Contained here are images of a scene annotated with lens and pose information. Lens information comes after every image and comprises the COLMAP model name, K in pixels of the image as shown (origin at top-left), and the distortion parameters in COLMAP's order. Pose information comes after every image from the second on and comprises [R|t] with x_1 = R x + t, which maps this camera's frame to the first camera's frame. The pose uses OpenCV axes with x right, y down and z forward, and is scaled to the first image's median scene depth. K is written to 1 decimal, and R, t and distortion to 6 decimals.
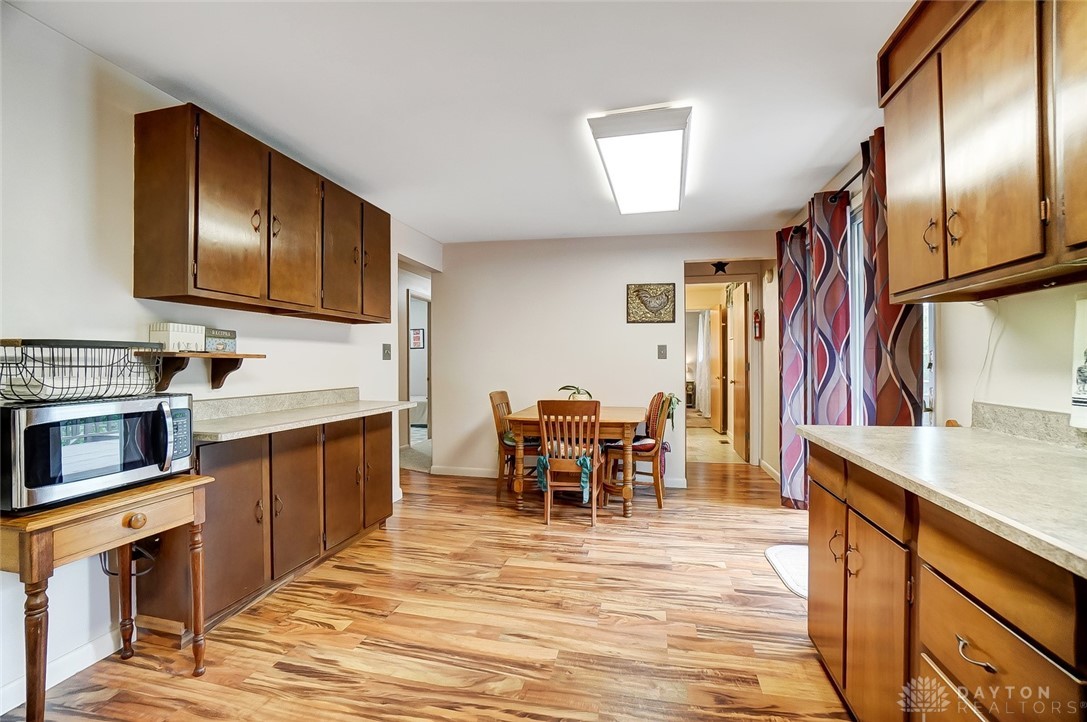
lens RADIAL K [[485.3, 0, 539.5], [0, 485.3, 360.6], [0, 0, 1]] dist [-0.062819, 0.021699]
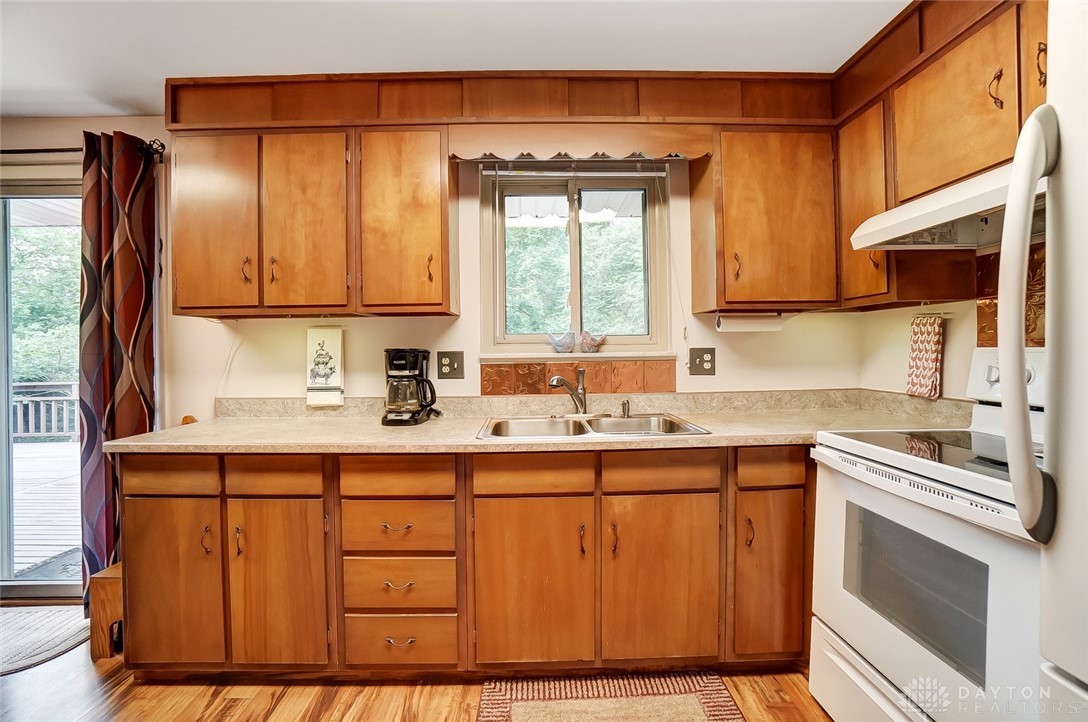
lens RADIAL K [[485.8, 0, 540.0], [0, 485.8, 360.6], [0, 0, 1]] dist [-0.062819, 0.021699]
pose [[-0.237920, -0.012674, 0.971202, -0.599628], [0.011453, 0.999809, 0.015853, -0.027412], [-0.971217, 0.014895, -0.237729, 0.514200]]
